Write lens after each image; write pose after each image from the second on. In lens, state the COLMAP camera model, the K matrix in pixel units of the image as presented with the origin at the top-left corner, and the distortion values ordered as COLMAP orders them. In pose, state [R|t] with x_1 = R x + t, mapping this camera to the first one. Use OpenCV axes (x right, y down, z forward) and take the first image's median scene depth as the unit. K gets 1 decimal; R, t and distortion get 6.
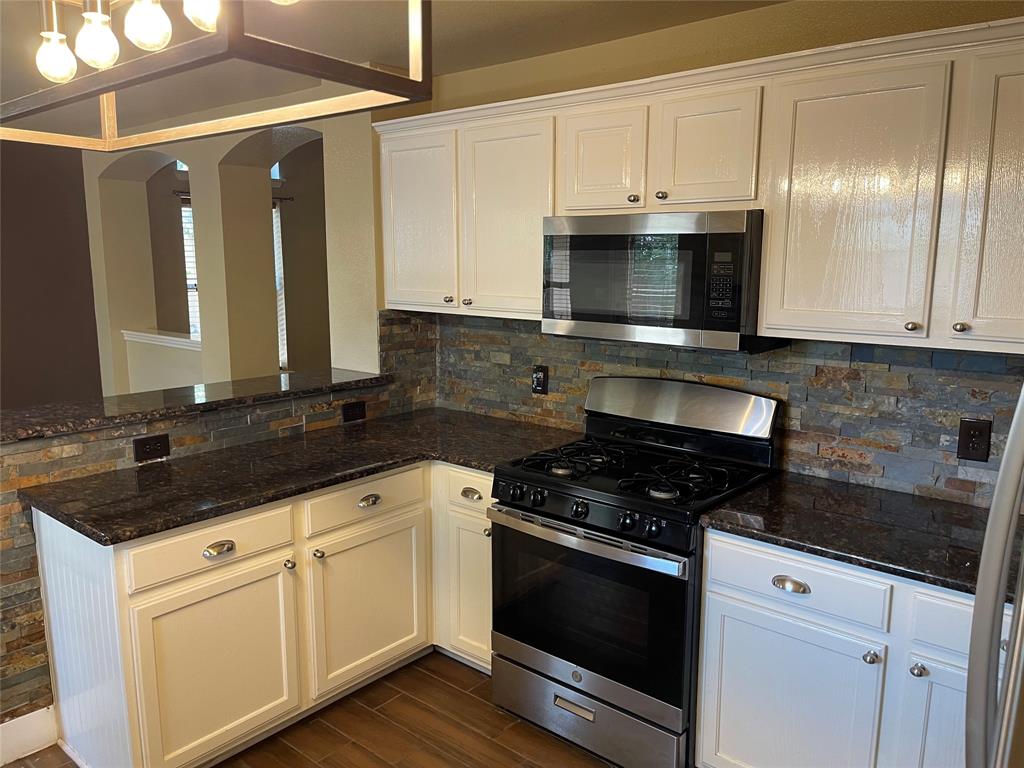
lens RADIAL K [[778.4, 0, 513.9], [0, 778.4, 386.8], [0, 0, 1]] dist [0.046536, -0.062220]
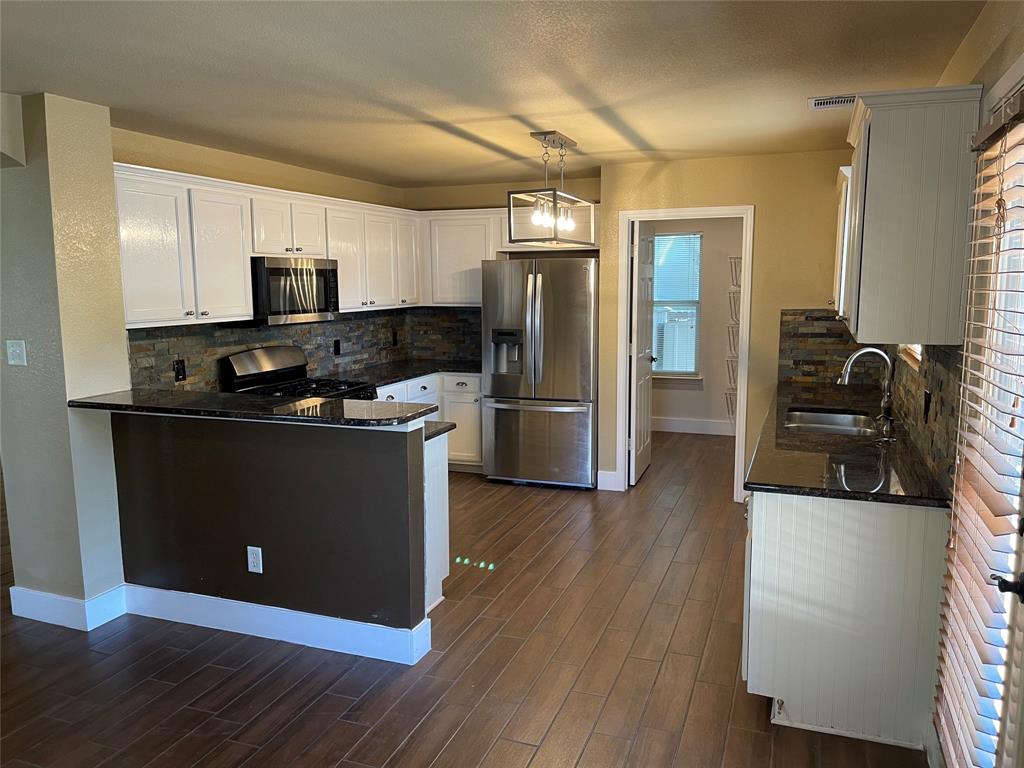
lens RADIAL K [[778.4, 0, 511.1], [0, 778.4, 389.2], [0, 0, 1]] dist [0.046536, -0.062220]
pose [[-0.344234, -0.132495, 0.929488, -1.570983], [0.163454, 0.966417, 0.198294, -0.168259], [-0.924546, 0.220188, -0.311017, 0.978677]]
